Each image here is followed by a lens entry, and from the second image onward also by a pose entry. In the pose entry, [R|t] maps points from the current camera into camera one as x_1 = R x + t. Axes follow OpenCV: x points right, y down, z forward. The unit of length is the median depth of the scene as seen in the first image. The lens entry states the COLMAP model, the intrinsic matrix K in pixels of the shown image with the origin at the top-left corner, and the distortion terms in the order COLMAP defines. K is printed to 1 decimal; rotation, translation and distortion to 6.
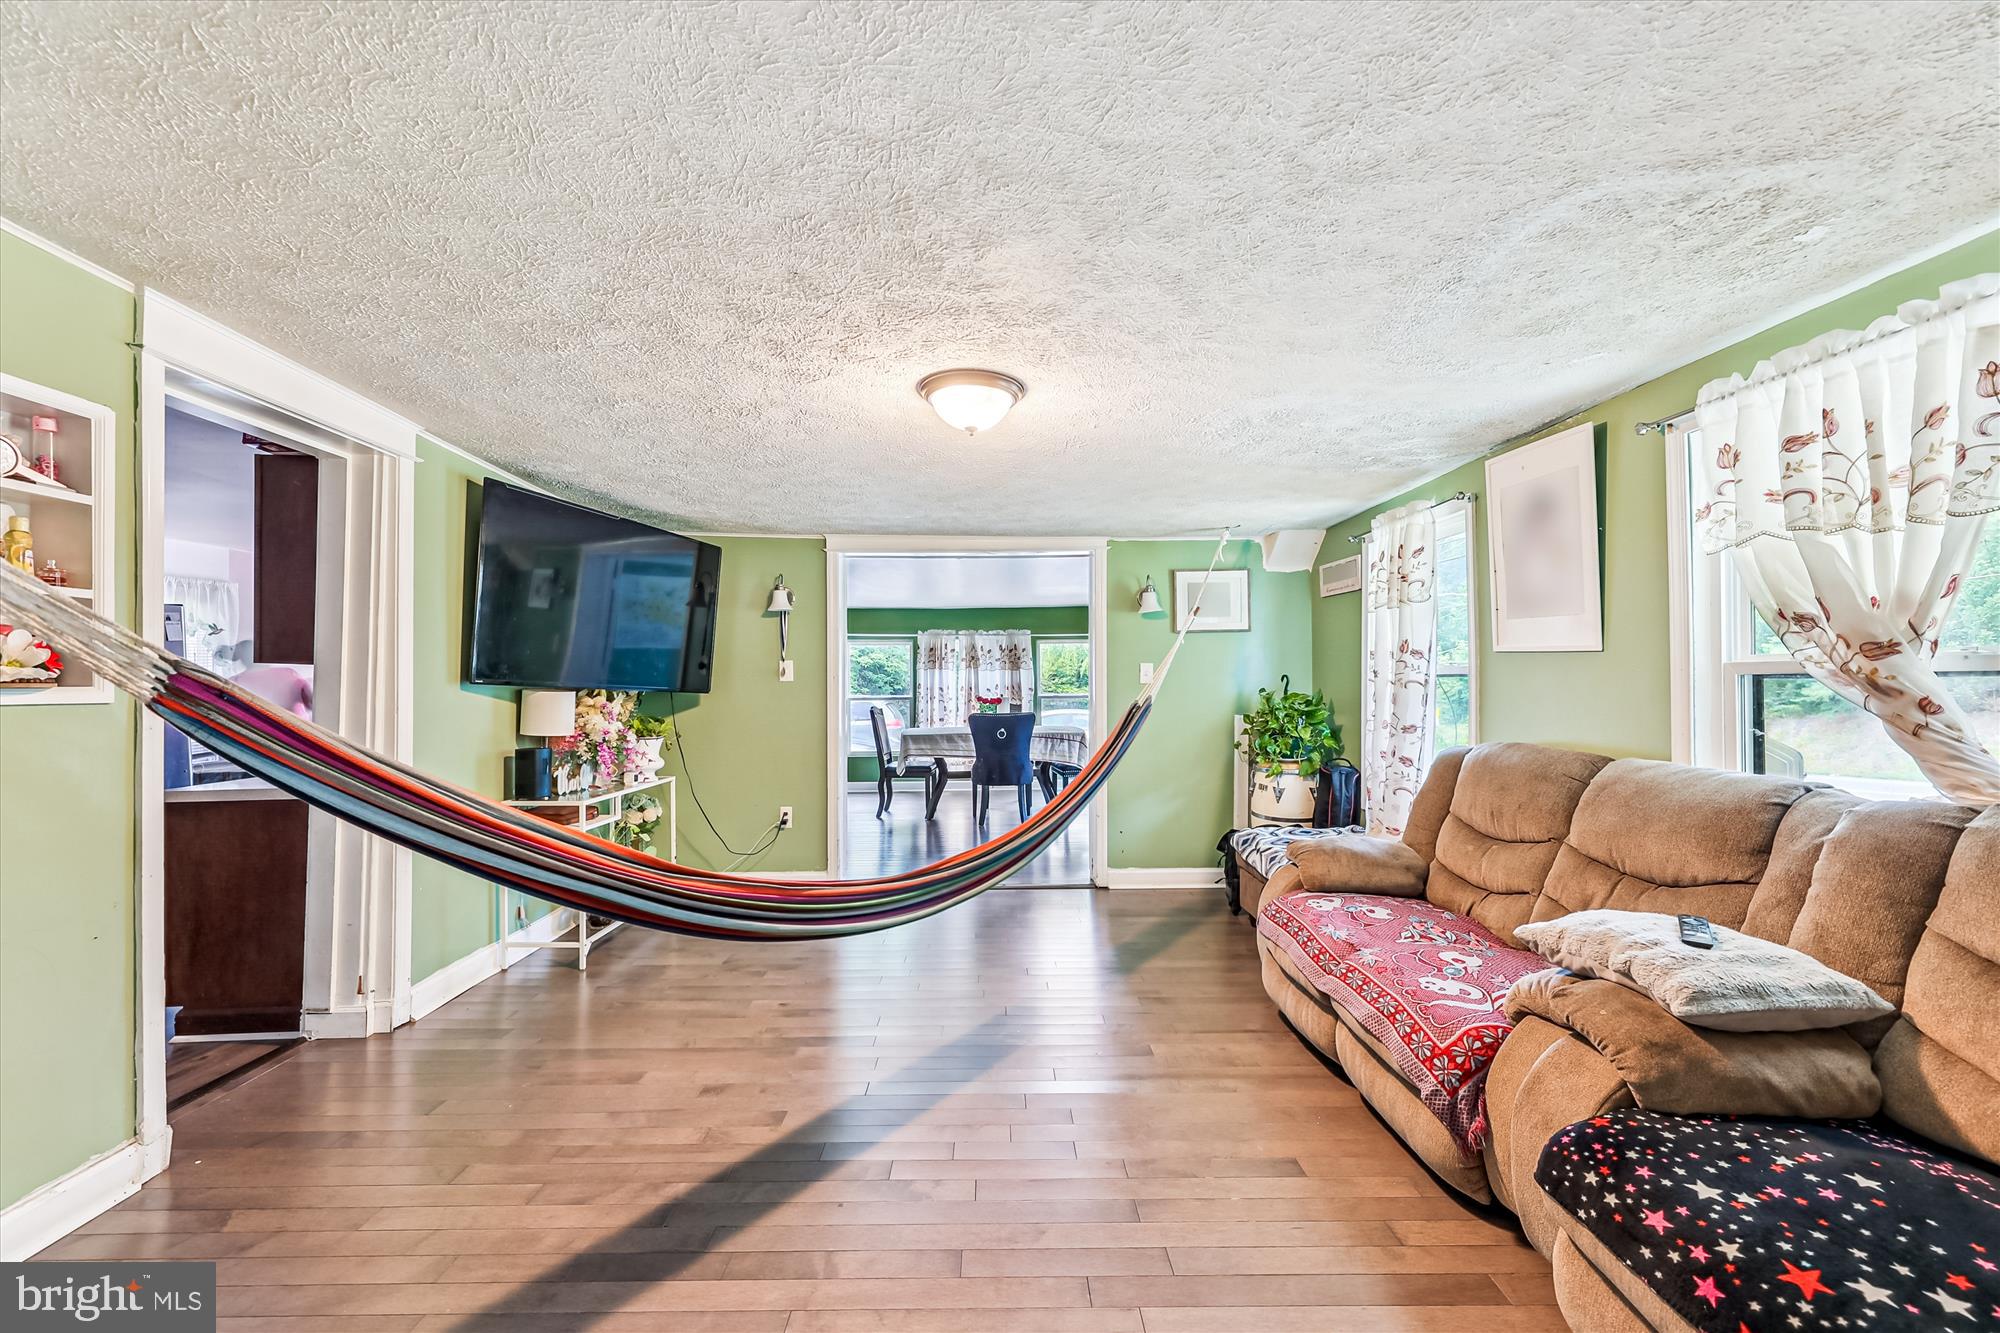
lens RADIAL K [[820.4, 0, 995.8], [0, 820.4, 679.5], [0, 0, 1]] dist [0.007542, -0.000181]
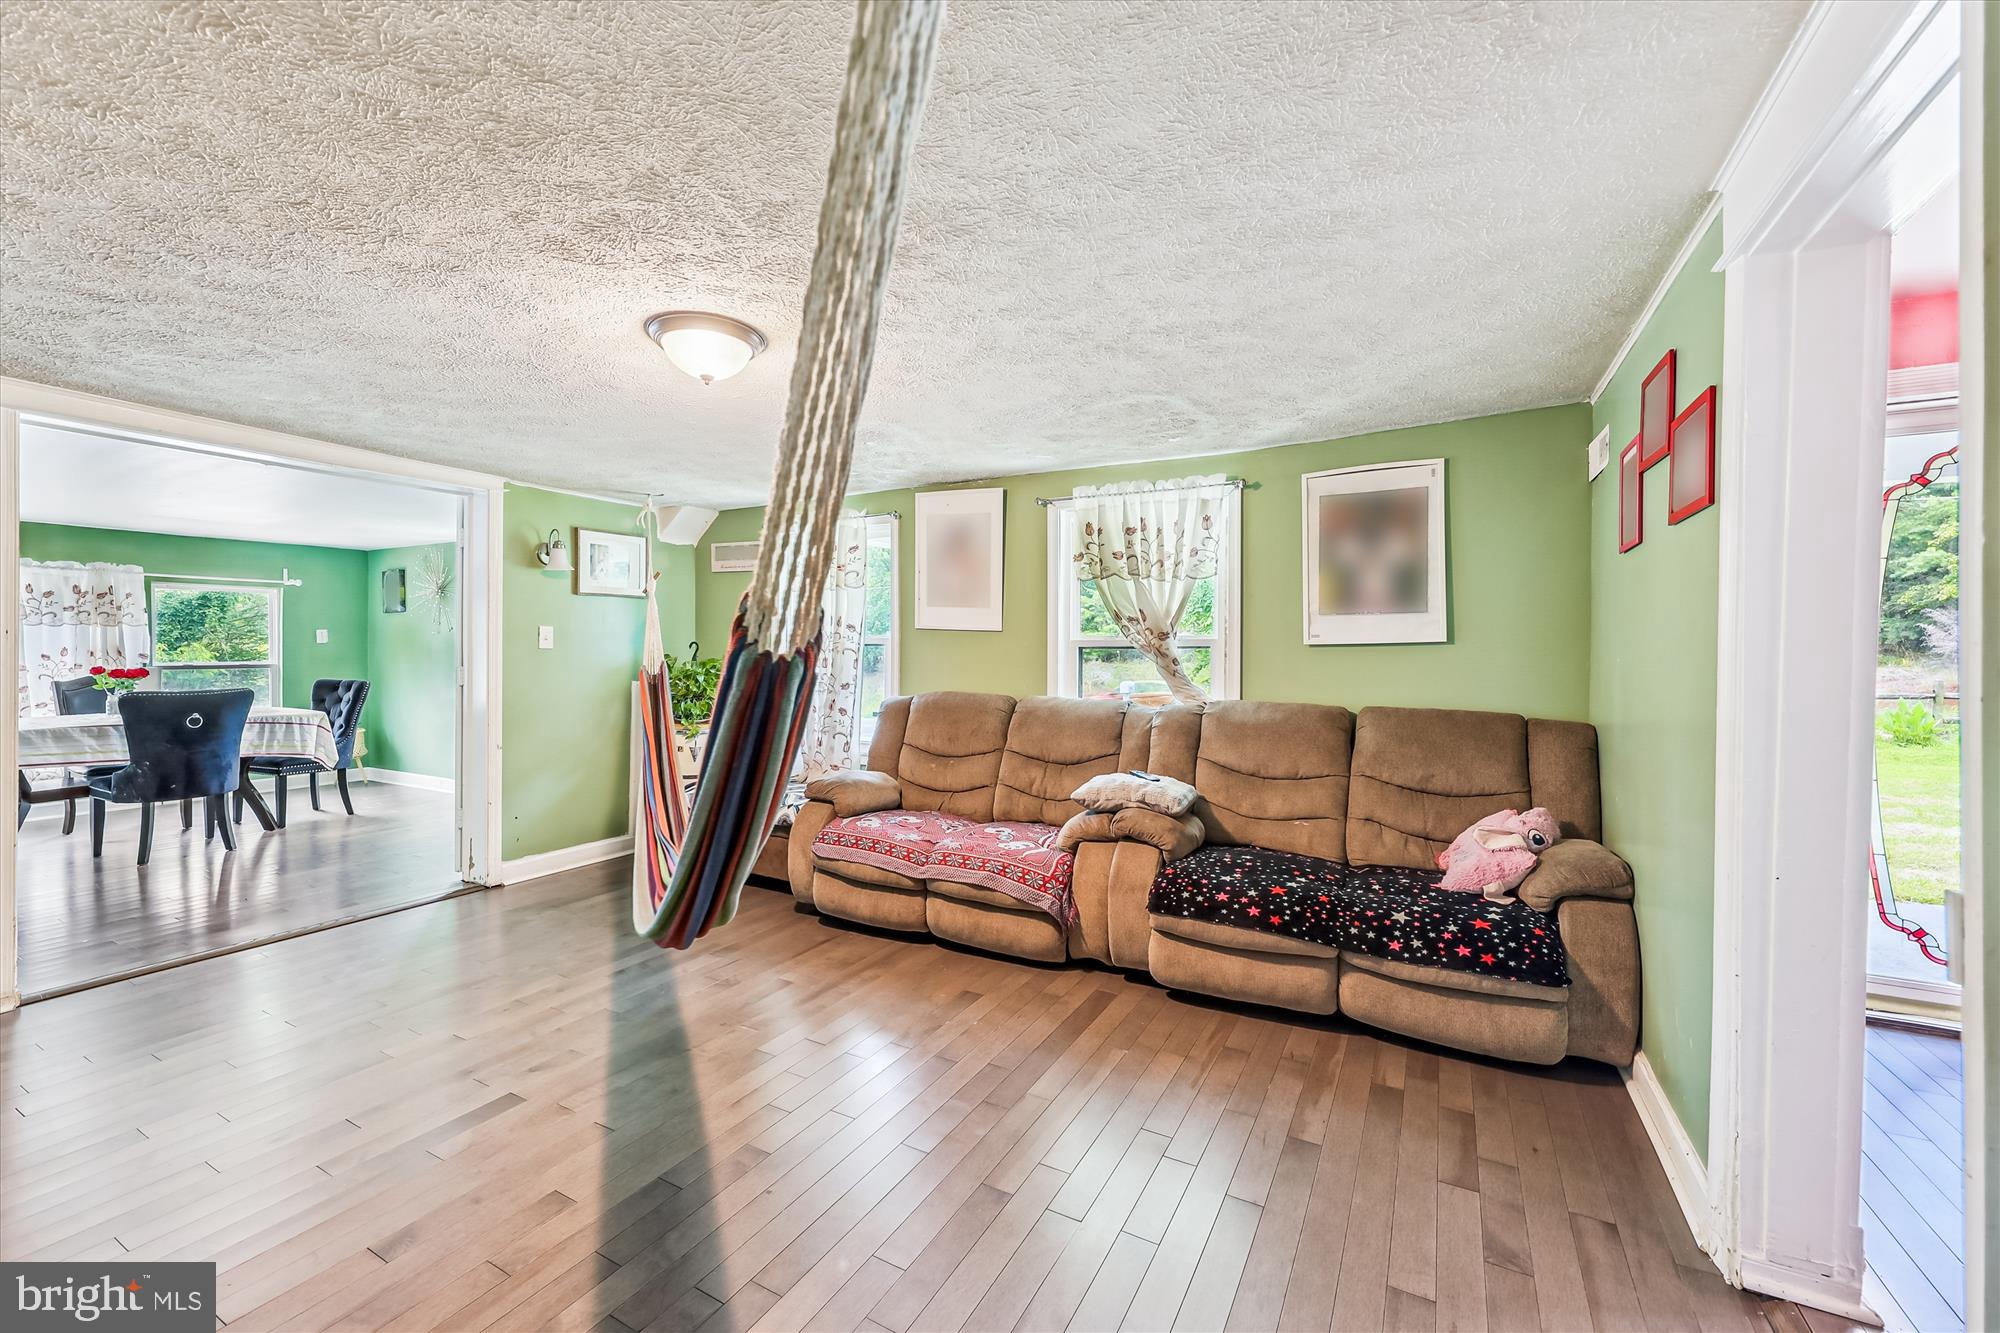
lens RADIAL K [[812.1, 0, 1001.1], [0, 812.1, 658.1], [0, 0, 1]] dist [0.007399, -0.000042]
pose [[0.481352, -0.000290, 0.876527, -0.809369], [-0.009872, 0.999935, 0.005753, 0.011503], [-0.876472, -0.011422, 0.481318, 0.290107]]
